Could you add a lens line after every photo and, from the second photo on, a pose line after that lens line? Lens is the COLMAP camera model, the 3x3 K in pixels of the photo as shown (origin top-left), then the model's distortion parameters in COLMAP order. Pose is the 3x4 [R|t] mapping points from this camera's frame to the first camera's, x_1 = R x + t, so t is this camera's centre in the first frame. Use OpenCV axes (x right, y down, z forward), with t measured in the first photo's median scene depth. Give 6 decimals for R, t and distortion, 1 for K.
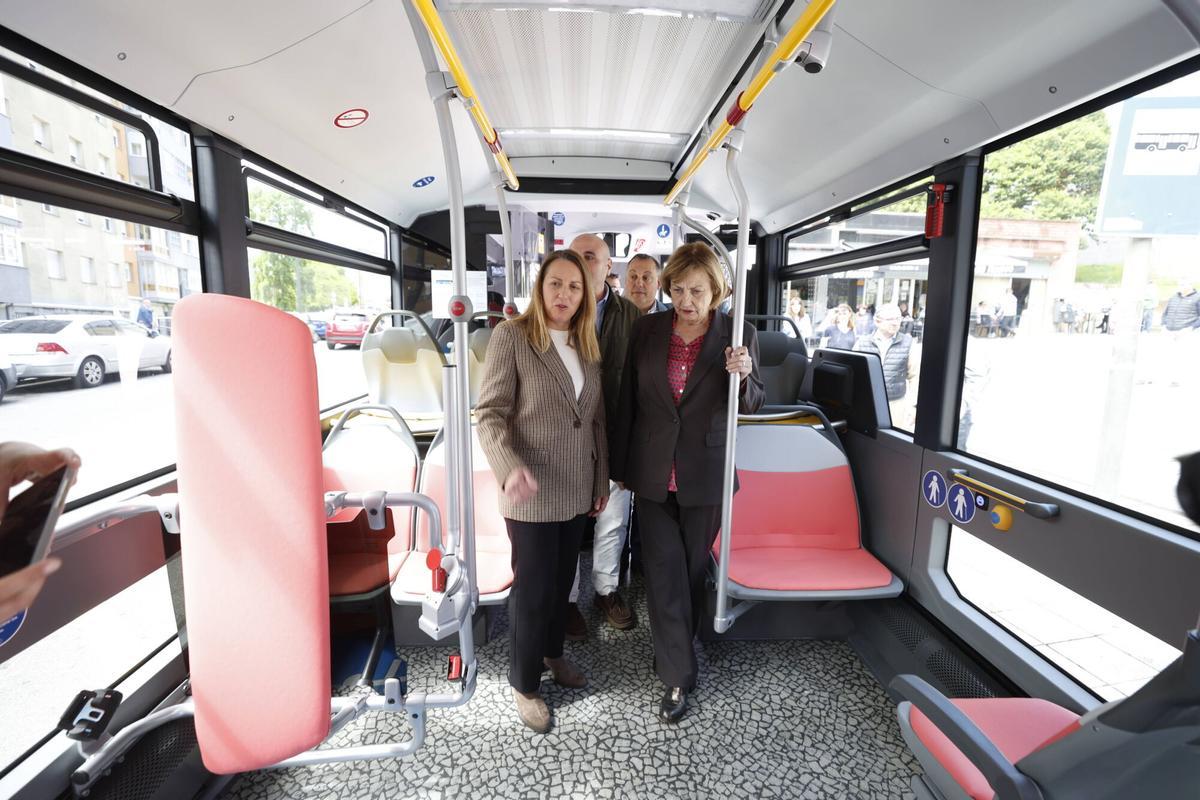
lens RADIAL K [[532.5, 0, 602.3], [0, 532.5, 397.4], [0, 0, 1]] dist [-0.000263, -0.000498]
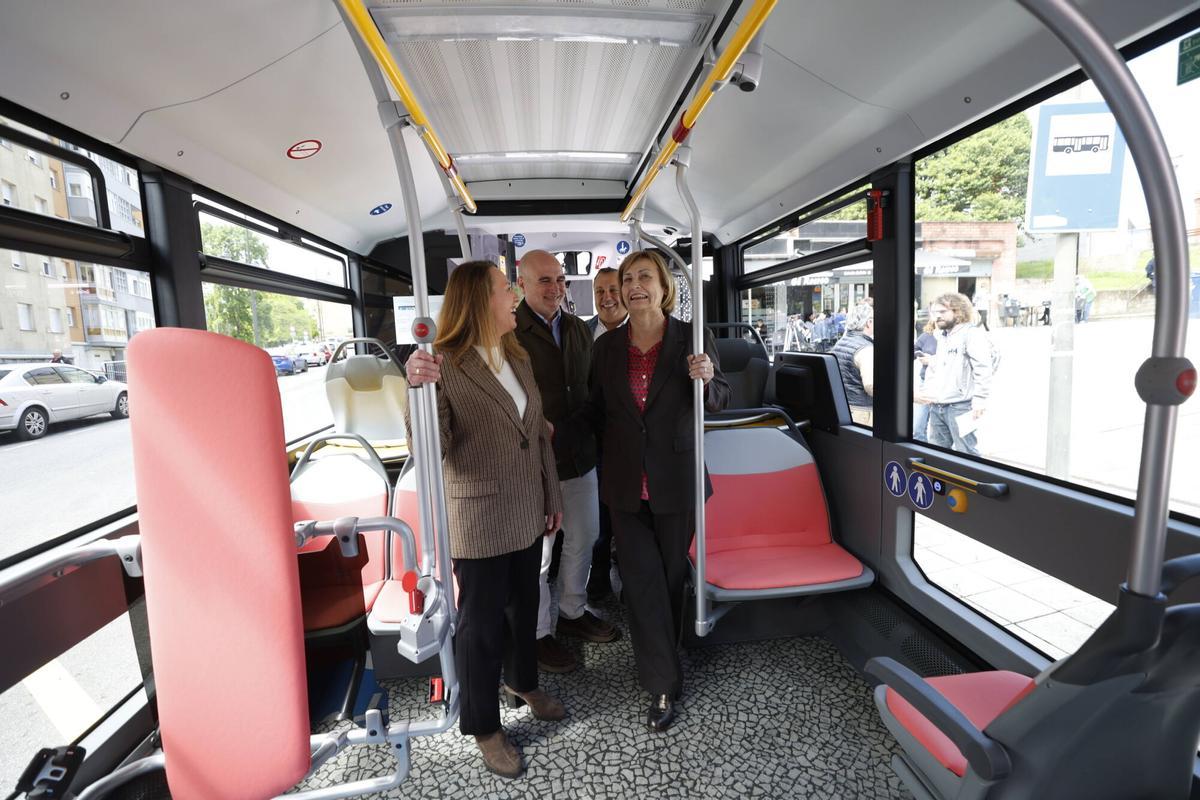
lens RADIAL K [[534.3, 0, 603.2], [0, 534.3, 397.3], [0, 0, 1]] dist [-0.001665, 0.000053]
pose [[0.996572, -0.061487, 0.055343, 0.005759], [0.063382, 0.997438, -0.033168, 0.010446], [-0.053162, 0.036562, 0.997916, -0.016536]]
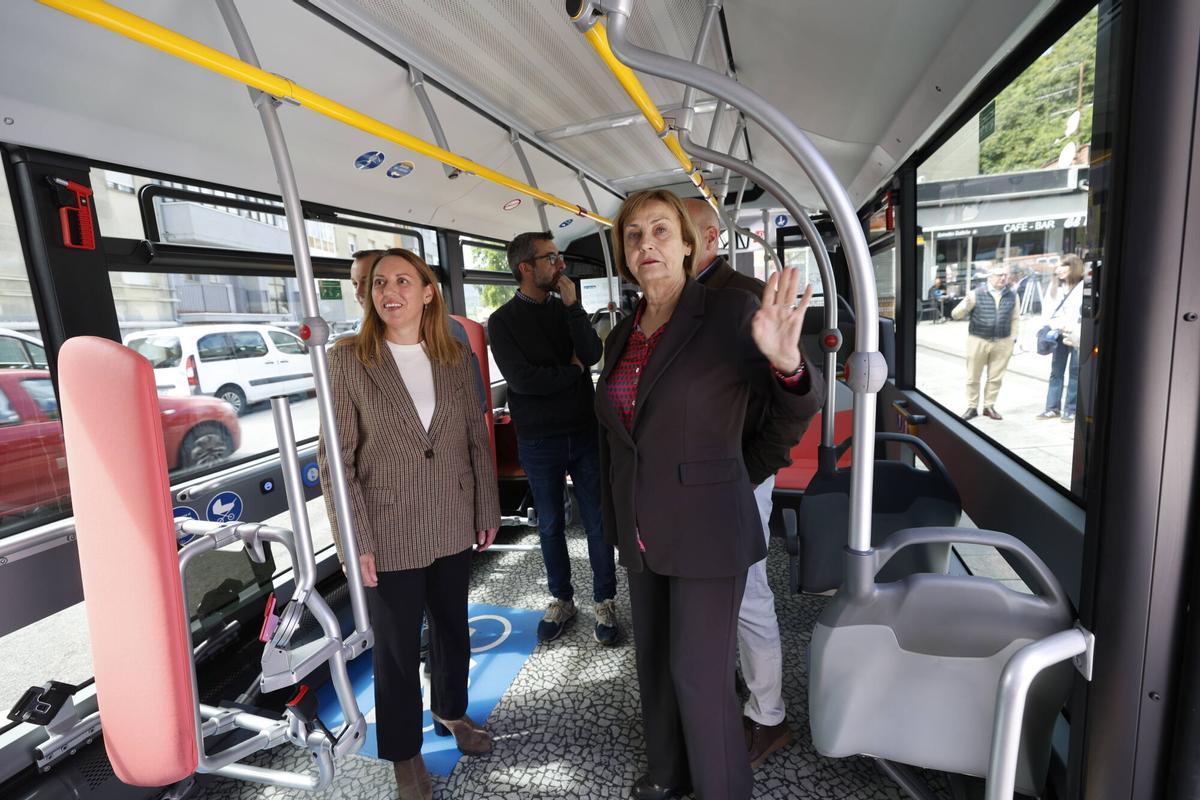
lens RADIAL K [[528.7, 0, 597.5], [0, 528.7, 388.7], [0, 0, 1]] dist [0.001154, 0.000251]
pose [[0.932025, -0.020135, -0.361833, 0.370375], [0.023859, 0.999698, 0.005825, 0.066986], [0.361607, -0.014062, 0.932225, -0.476556]]
